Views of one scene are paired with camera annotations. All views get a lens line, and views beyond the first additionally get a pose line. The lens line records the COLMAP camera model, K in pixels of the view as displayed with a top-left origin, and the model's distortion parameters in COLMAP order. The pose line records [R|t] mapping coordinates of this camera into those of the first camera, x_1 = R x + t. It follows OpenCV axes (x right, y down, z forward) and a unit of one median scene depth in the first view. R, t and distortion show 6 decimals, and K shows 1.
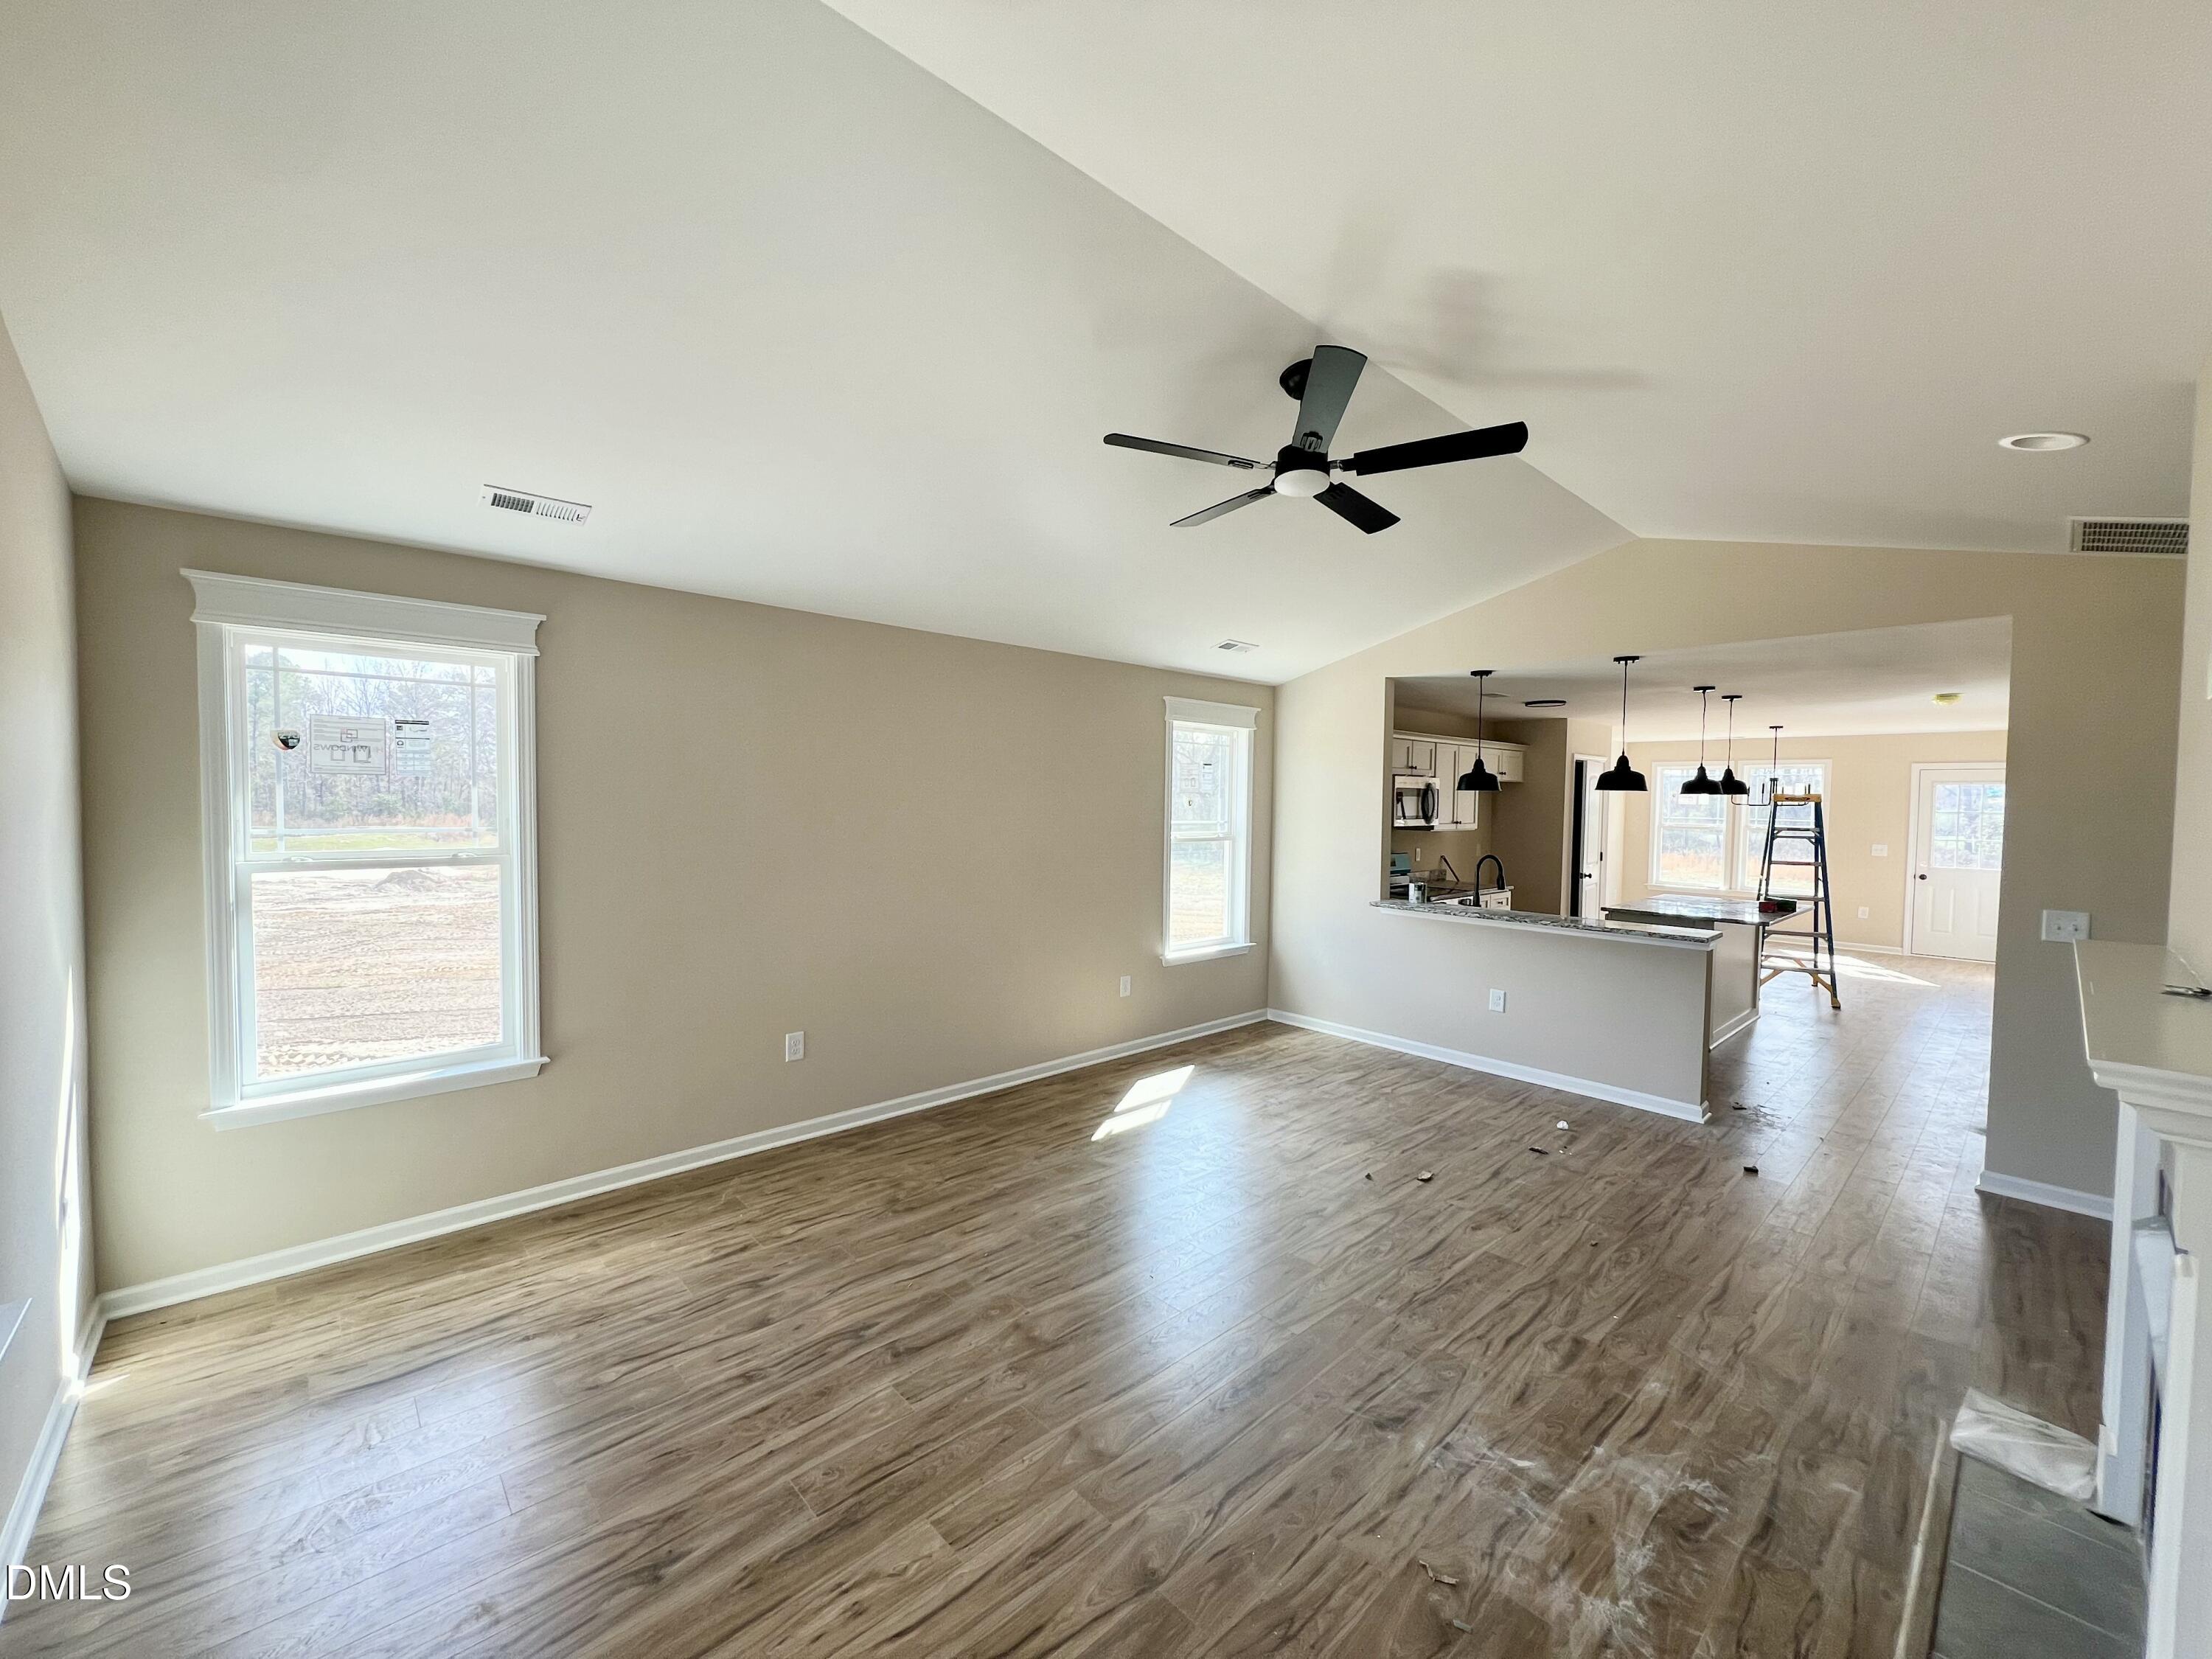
lens RADIAL K [[879.3, 0, 1102.9], [0, 879.3, 827.8], [0, 0, 1]] dist [-0.003234, 0.000121]
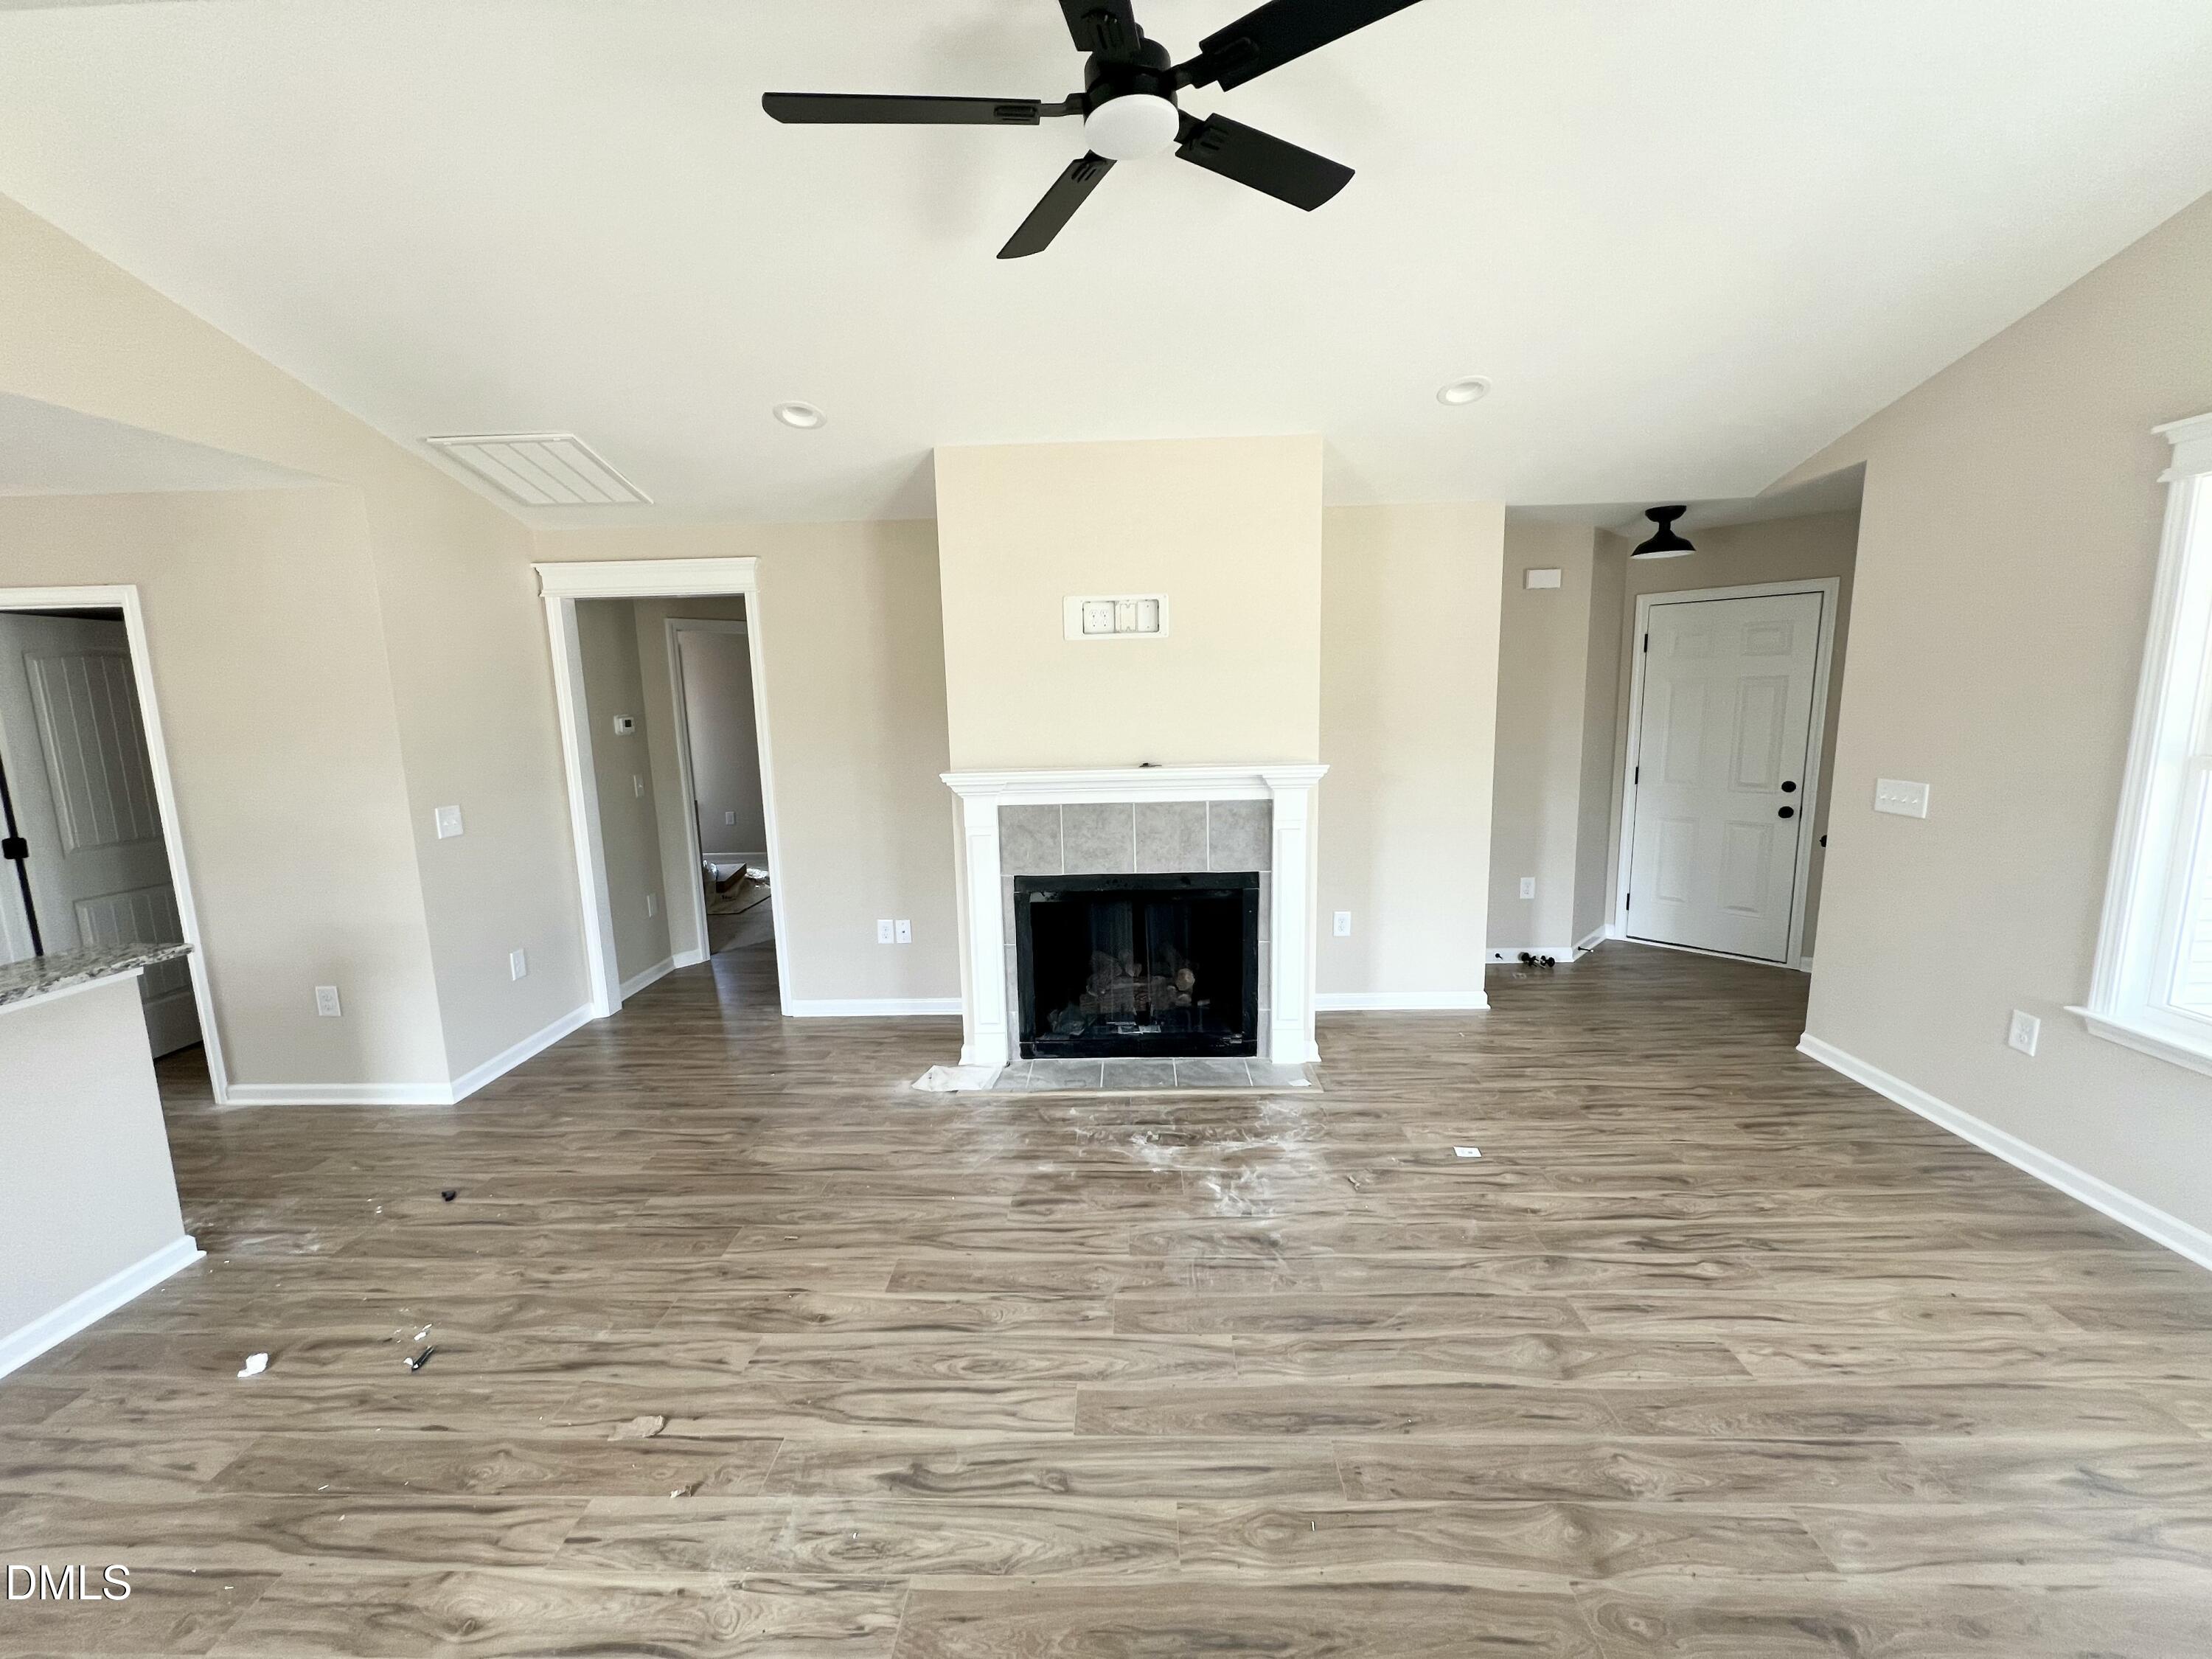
lens RADIAL K [[879.3, 0, 1100.4], [0, 879.3, 838.7], [0, 0, 1]] dist [-0.003234, 0.000121]
pose [[-0.716033, -0.109020, 0.689500, -0.175931], [0.037172, 0.980373, 0.193613, -0.042911], [-0.697076, 0.164264, -0.697928, 1.310050]]
